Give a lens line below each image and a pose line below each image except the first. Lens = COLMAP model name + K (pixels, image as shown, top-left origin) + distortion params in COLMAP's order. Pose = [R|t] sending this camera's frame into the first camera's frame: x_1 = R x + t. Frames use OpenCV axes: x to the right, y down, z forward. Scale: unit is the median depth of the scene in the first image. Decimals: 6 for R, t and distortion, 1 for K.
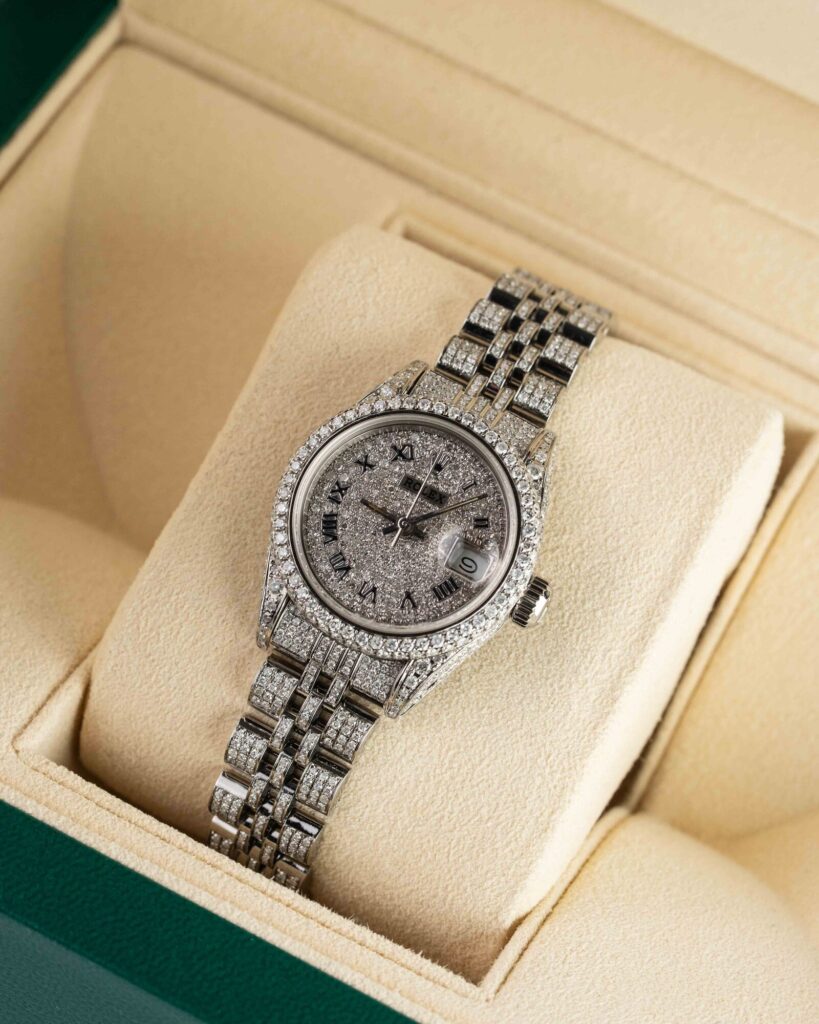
lens RADIAL K [[4119.9, 0, 408.8], [0, 4119.9, 509.2], [0, 0, 1]] dist [-0.364738, 0.000000]
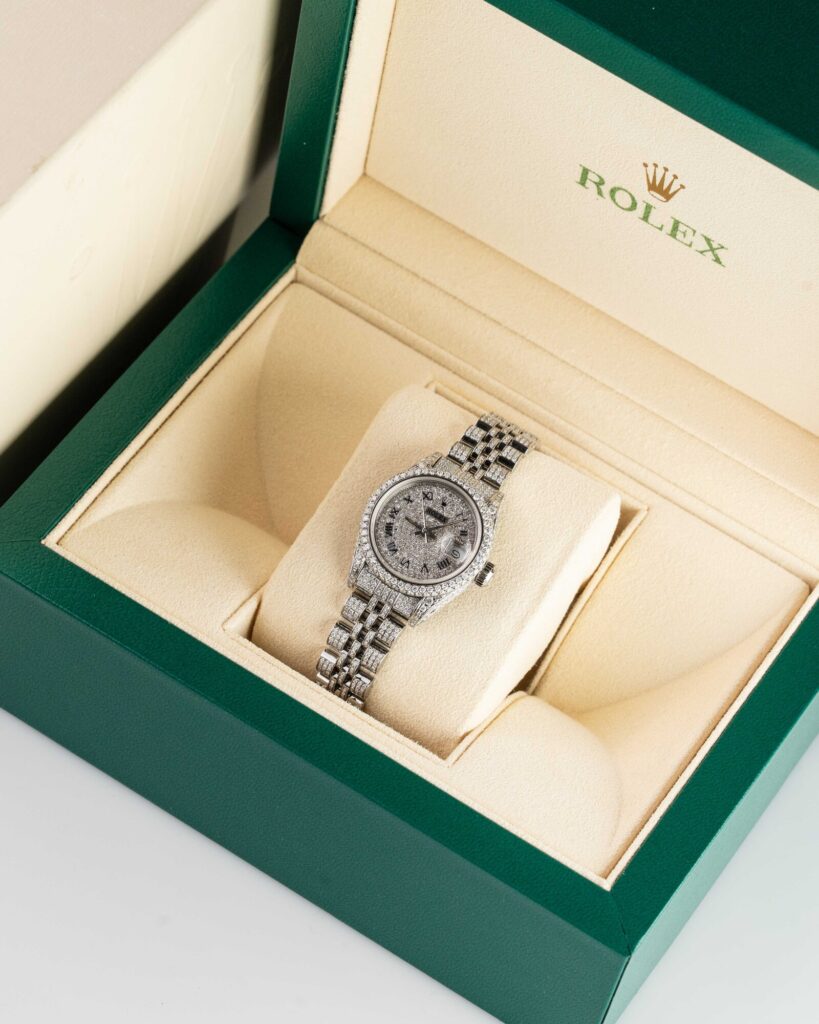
lens RADIAL K [[4119.9, 0, 410.1], [0, 4119.9, 515.8], [0, 0, 1]] dist [-0.364738, 0.000000]
pose [[0.996962, 0.077880, 0.001019, -0.011069], [-0.077689, 0.995282, -0.058124, 0.112072], [-0.005541, 0.057868, 0.998309, -0.998534]]
